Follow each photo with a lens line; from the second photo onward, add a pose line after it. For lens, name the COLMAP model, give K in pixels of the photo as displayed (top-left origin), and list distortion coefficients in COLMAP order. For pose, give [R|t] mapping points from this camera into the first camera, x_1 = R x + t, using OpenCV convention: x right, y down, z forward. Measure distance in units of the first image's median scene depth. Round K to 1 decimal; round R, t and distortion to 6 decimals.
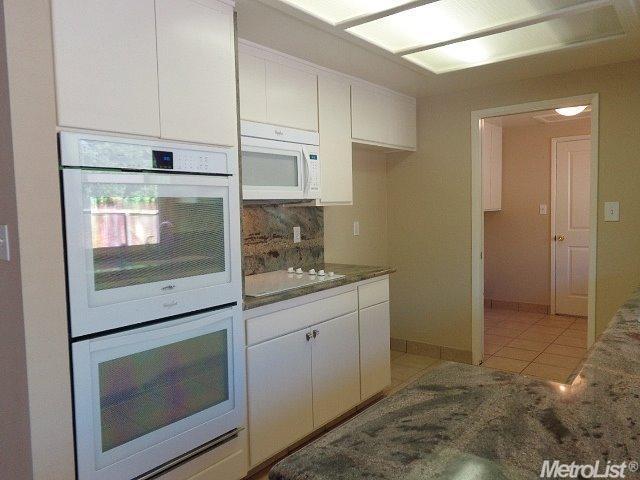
lens RADIAL K [[485.0, 0, 320.0], [0, 485.0, 240.0], [0, 0, 1]] dist [0.010226, 0.002360]
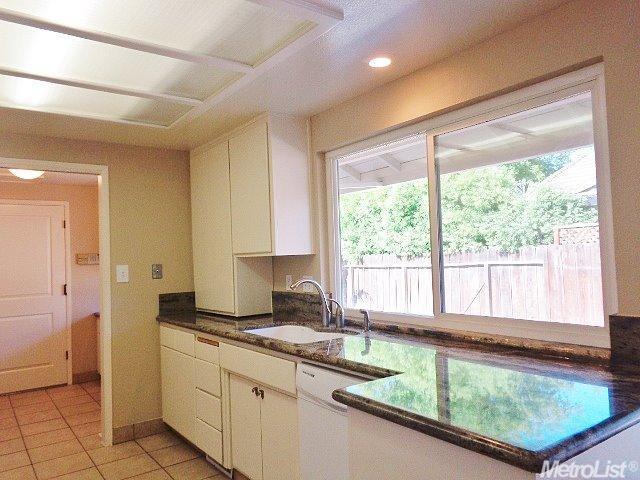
lens RADIAL K [[485.0, 0, 320.0], [0, 485.0, 240.0], [0, 0, 1]] dist [0.010226, 0.002360]
pose [[0.270153, 0.050052, 0.961516, -0.376032], [0.091048, 0.992845, -0.077264, -0.009516], [-0.958503, 0.108417, 0.263663, 0.297949]]
